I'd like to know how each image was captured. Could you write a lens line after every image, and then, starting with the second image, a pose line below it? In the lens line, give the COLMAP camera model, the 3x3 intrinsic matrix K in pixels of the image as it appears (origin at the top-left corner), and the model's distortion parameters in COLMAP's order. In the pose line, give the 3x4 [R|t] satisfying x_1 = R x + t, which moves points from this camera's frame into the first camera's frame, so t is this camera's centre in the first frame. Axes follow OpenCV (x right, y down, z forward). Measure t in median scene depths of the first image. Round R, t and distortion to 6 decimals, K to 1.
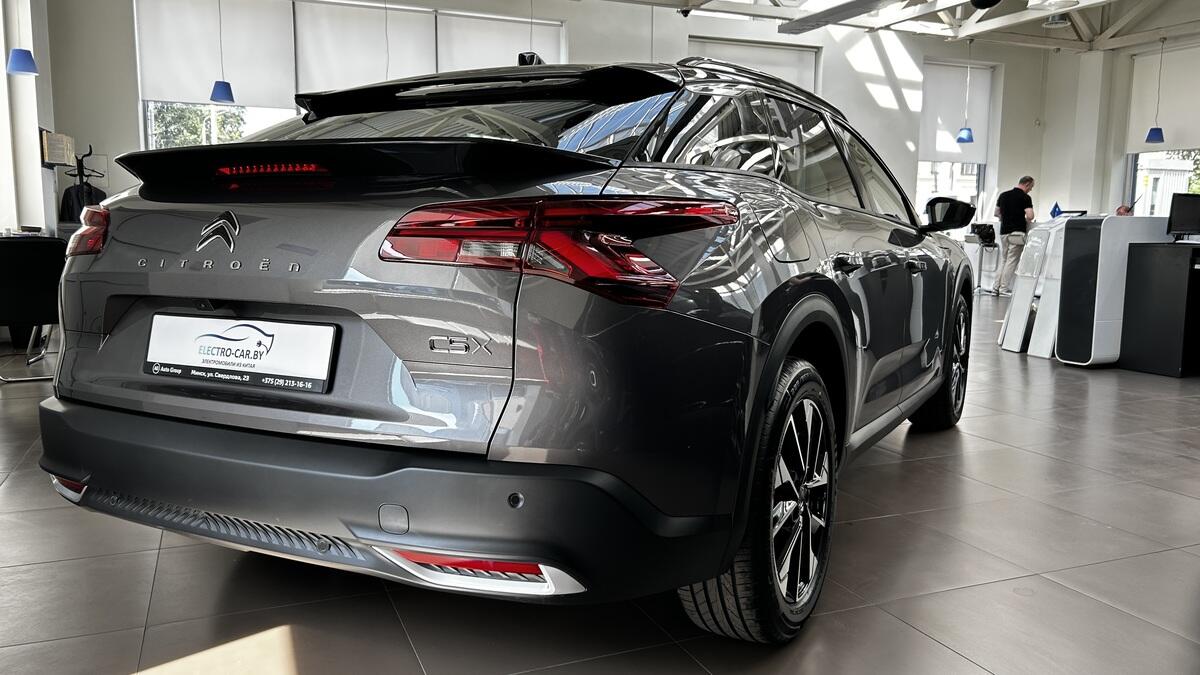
lens RADIAL K [[908.1, 0, 600.0], [0, 908.1, 337.5], [0, 0, 1]] dist [0.005913, 0.001326]
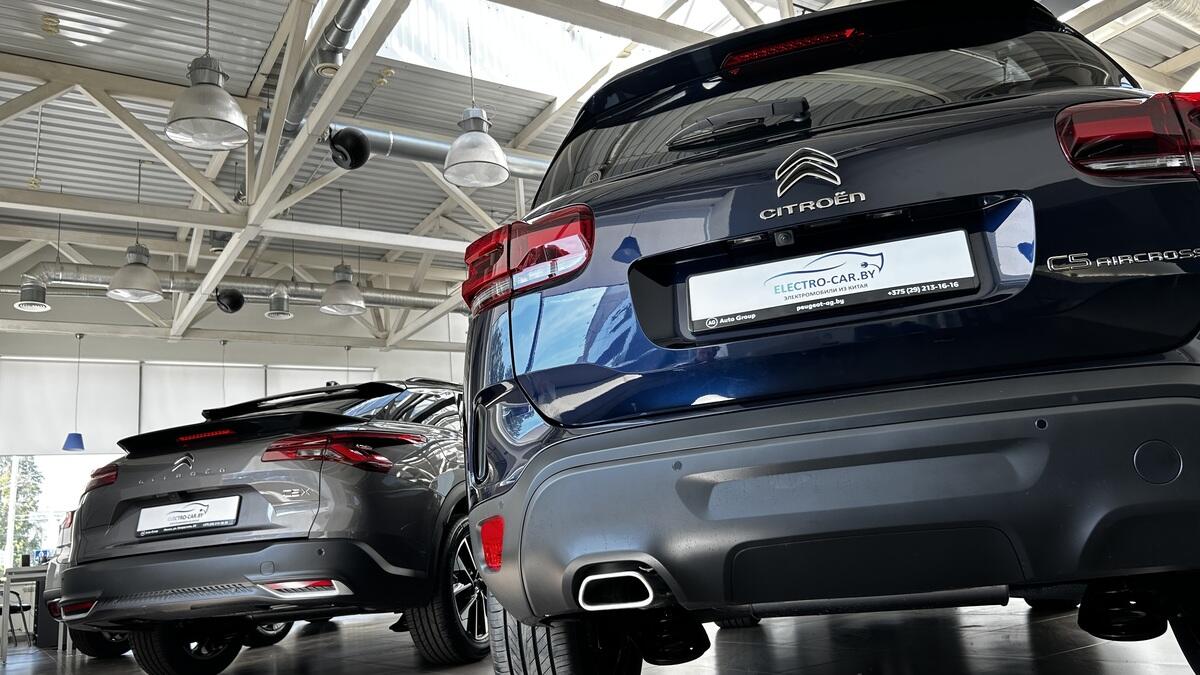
lens RADIAL K [[908.1, 0, 600.0], [0, 908.1, 337.5], [0, 0, 1]] dist [0.005913, 0.001326]
pose [[0.981308, -0.051373, 0.185460, 0.179806], [0.113493, 0.932773, -0.342132, 0.465134], [-0.155416, 0.356785, 0.921168, -1.285553]]
